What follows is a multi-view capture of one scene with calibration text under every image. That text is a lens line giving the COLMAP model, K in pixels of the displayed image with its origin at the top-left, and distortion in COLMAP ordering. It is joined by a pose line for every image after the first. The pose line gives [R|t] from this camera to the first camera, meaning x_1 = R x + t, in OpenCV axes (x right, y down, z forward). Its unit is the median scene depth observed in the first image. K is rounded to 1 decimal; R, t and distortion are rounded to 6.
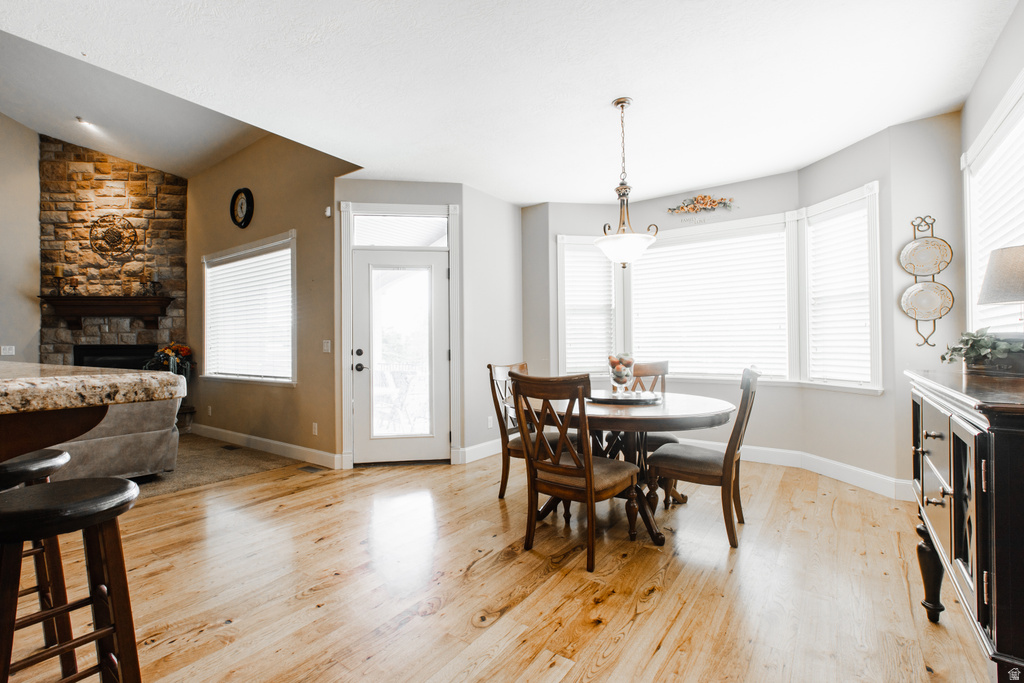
lens RADIAL K [[454.7, 0, 513.4], [0, 454.7, 337.0], [0, 0, 1]] dist [0.001205, -0.000127]
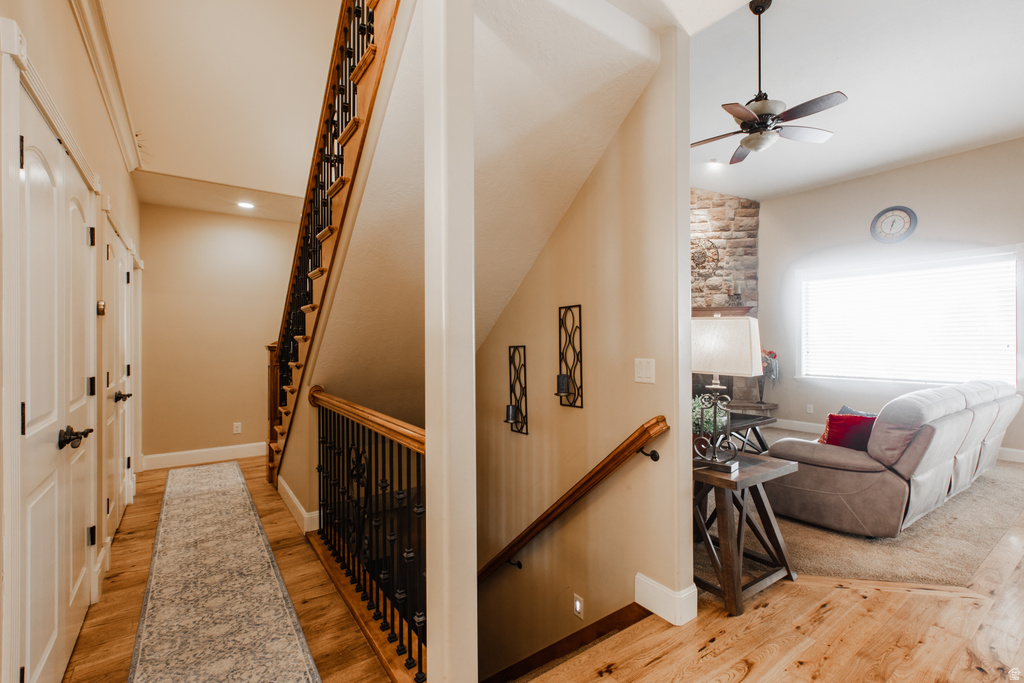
lens RADIAL K [[454.7, 0, 512.5], [0, 454.7, 342.4], [0, 0, 1]] dist [0.001205, -0.000127]
pose [[0.944887, 0.011270, -0.327201, -0.941285], [-0.007244, 0.999882, 0.013522, -0.009552], [0.327315, -0.010407, 0.944858, -0.278053]]
